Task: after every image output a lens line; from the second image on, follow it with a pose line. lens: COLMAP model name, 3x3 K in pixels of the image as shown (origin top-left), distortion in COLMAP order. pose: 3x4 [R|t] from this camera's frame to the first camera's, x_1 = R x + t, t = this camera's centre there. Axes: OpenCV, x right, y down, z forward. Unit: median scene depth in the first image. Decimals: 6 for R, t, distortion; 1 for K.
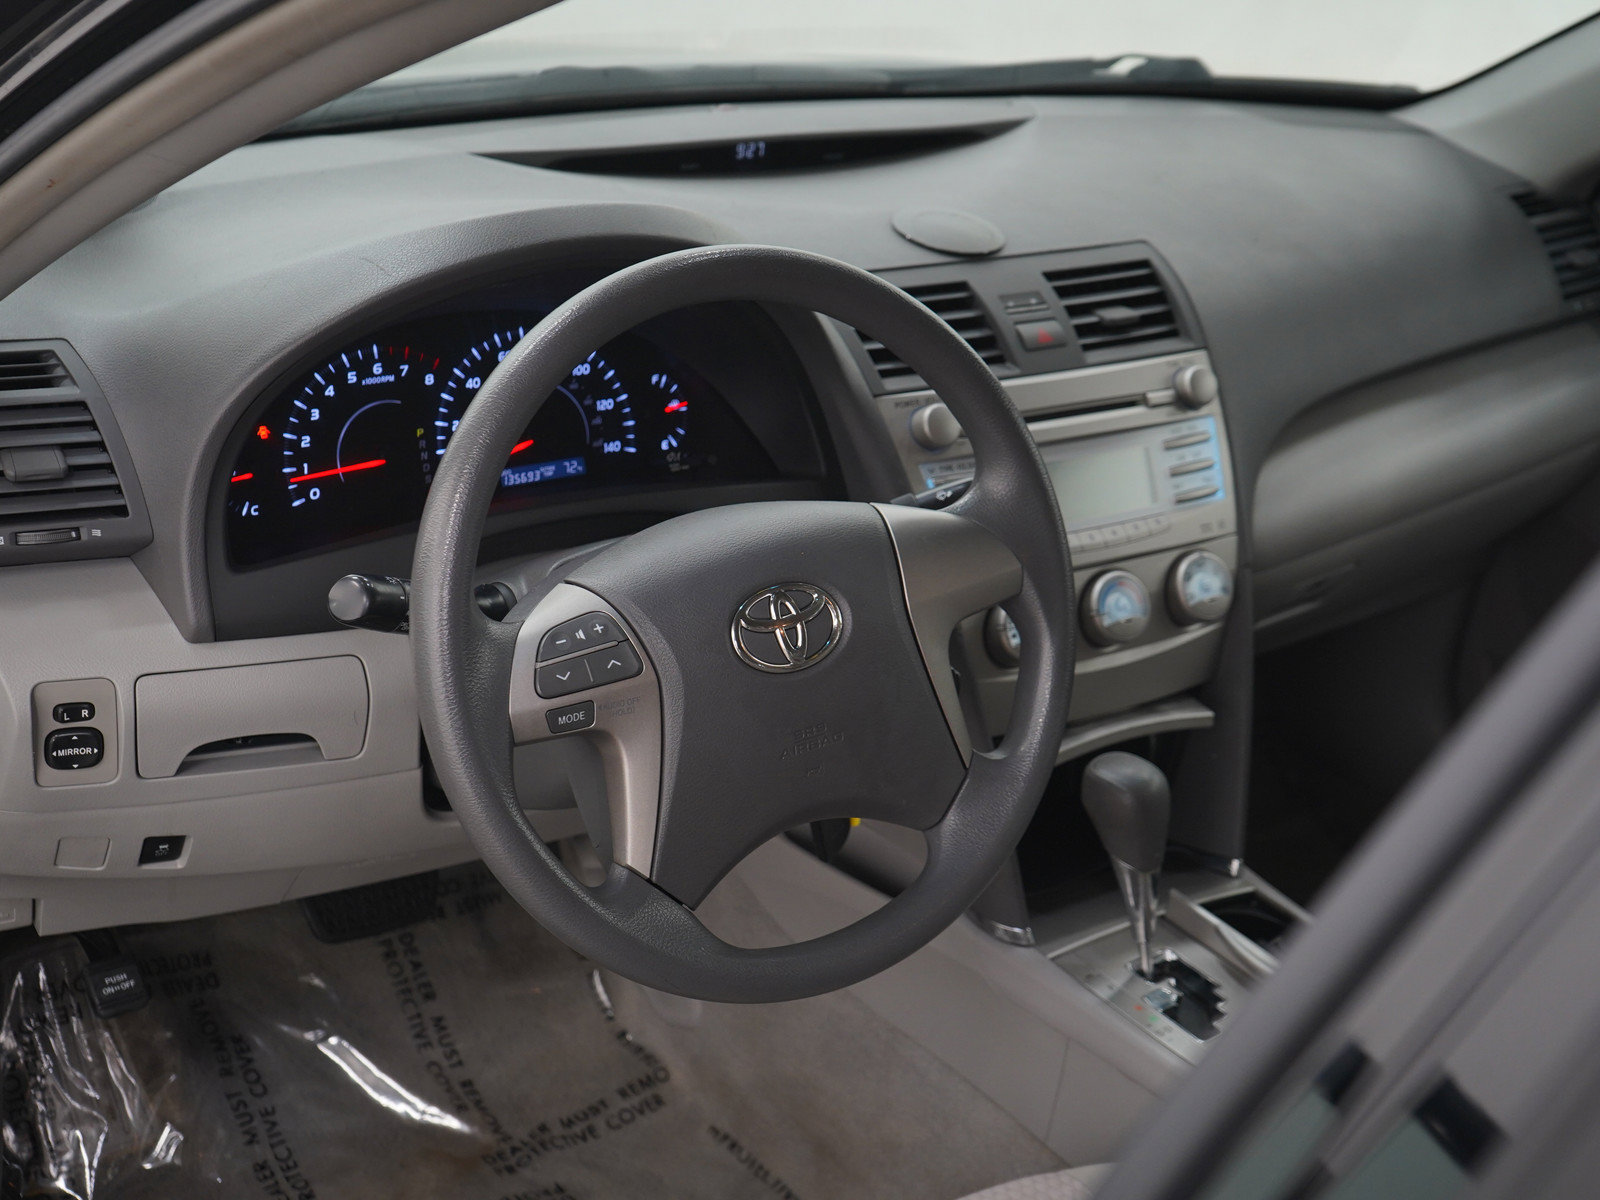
lens RADIAL K [[2014.2, 0, 800.0], [0, 2014.2, 600.0], [0, 0, 1]] dist [-0.001612, 0.013102]
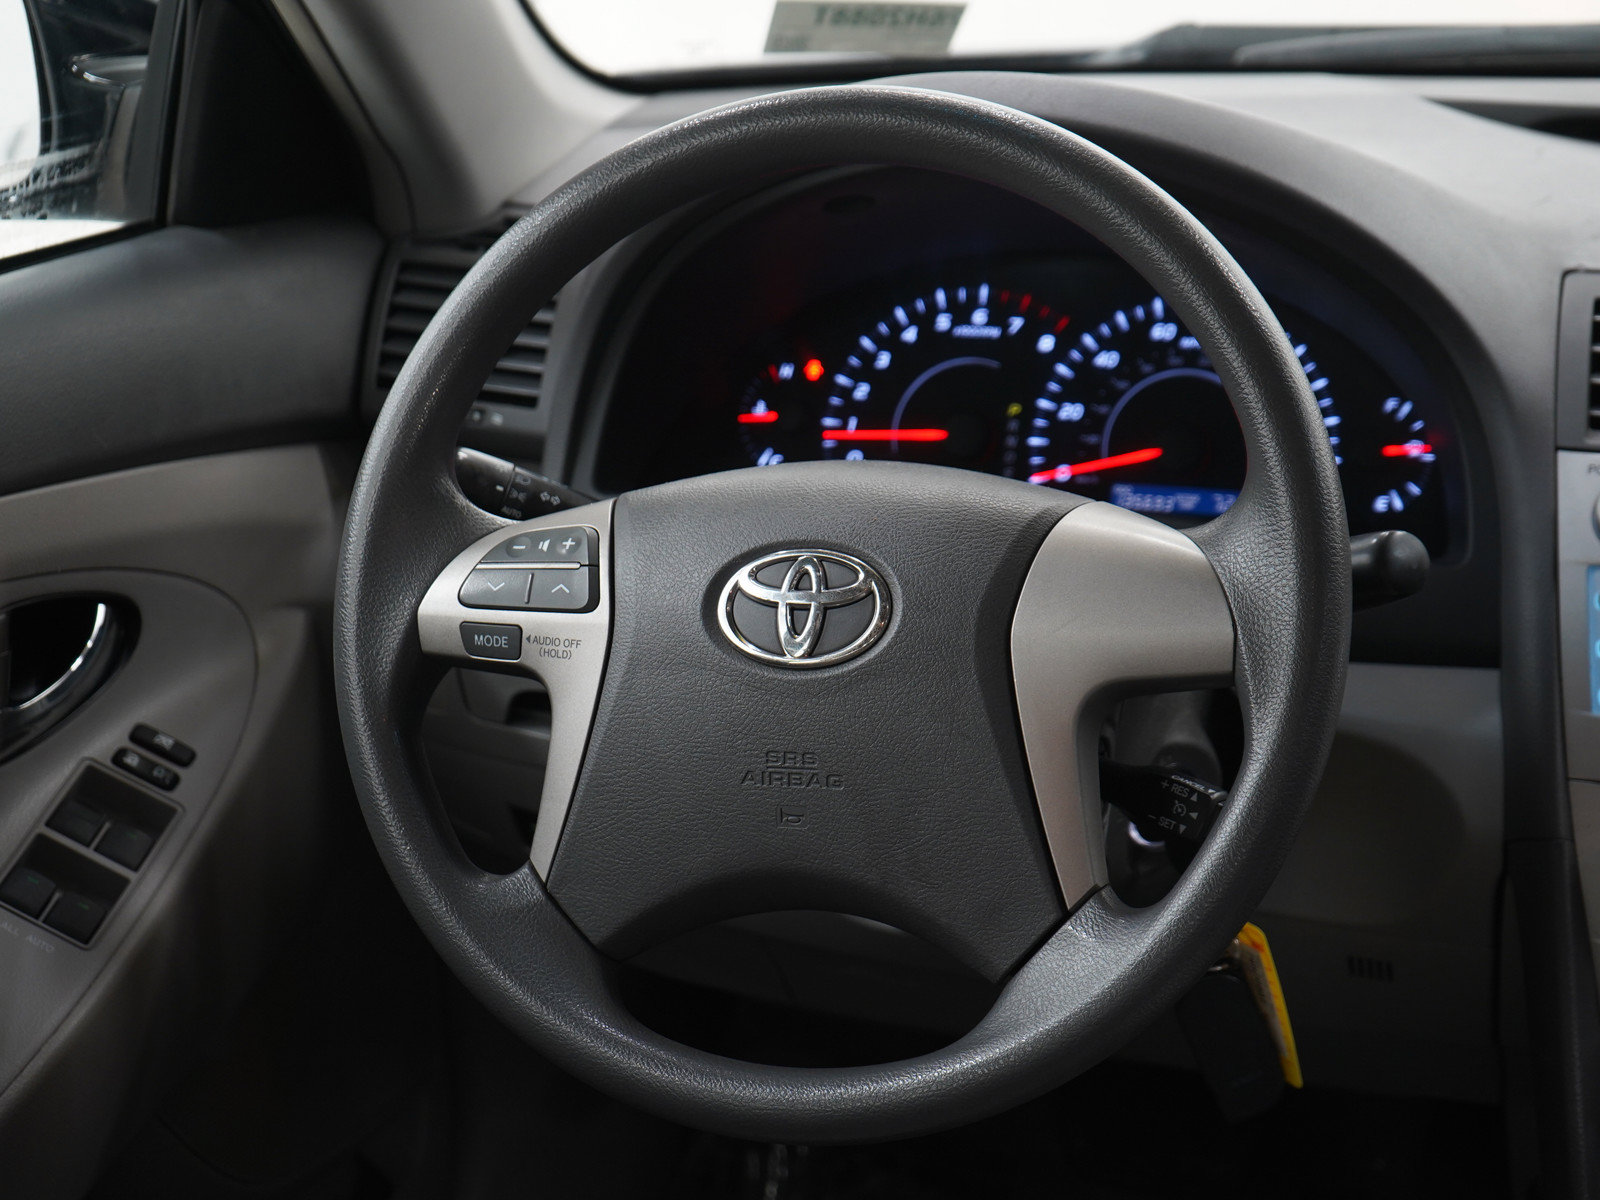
lens RADIAL K [[3113.0, 0, 800.0], [0, 3113.0, 600.0], [0, 0, 1]] dist [-0.042871, 0.012228]
pose [[0.626059, 0.164713, -0.762181, 0.650736], [-0.269099, 0.963026, -0.012922, 0.019813], [0.731872, 0.213192, 0.647235, 0.223840]]
